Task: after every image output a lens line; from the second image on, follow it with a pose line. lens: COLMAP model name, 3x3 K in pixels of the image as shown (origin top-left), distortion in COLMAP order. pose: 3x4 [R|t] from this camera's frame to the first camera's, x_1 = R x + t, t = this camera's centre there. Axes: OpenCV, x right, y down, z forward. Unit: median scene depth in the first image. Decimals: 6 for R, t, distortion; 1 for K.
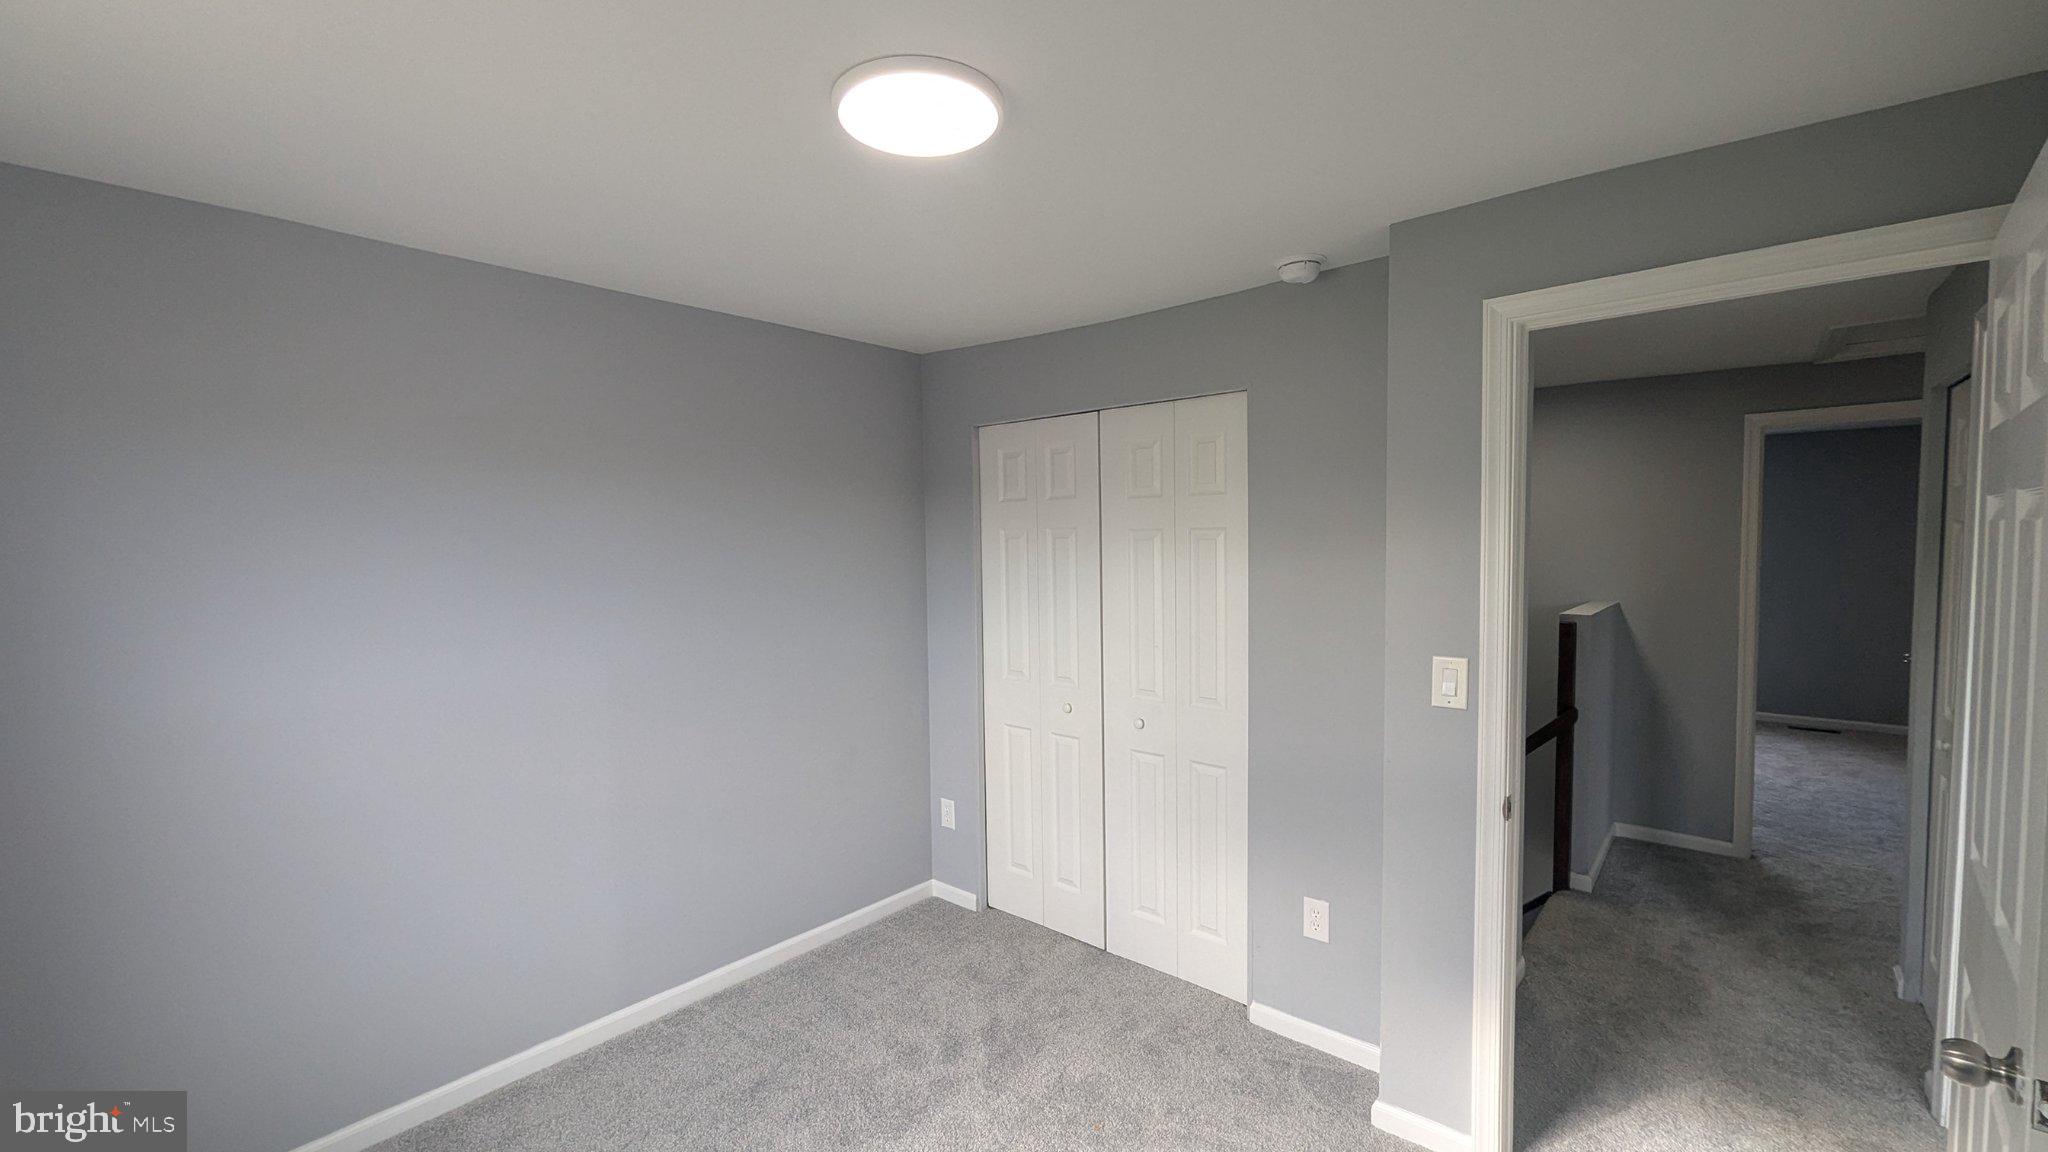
lens RADIAL K [[843.7, 0, 1022.1], [0, 843.7, 589.6], [0, 0, 1]] dist [0.001436, 0.004341]
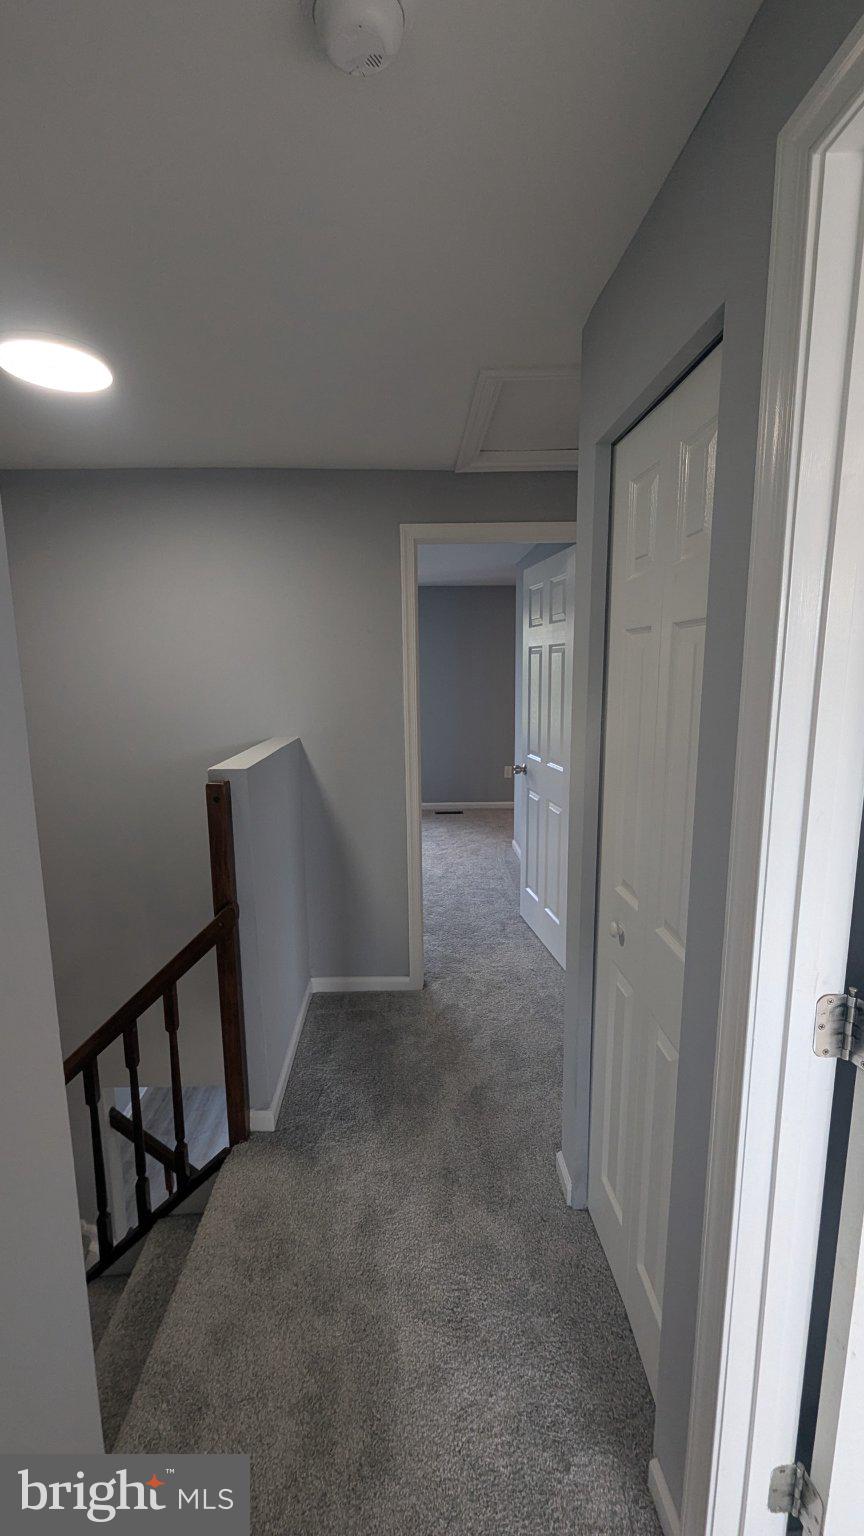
lens RADIAL K [[632.8, 0, 422.8], [0, 632.8, 770.7], [0, 0, 1]] dist [0.001436, 0.004341]
pose [[0.740891, -0.102285, 0.663790, 0.388626], [0.039383, 0.993251, 0.109095, -0.018252], [-0.670469, -0.054685, 0.739919, 0.461573]]
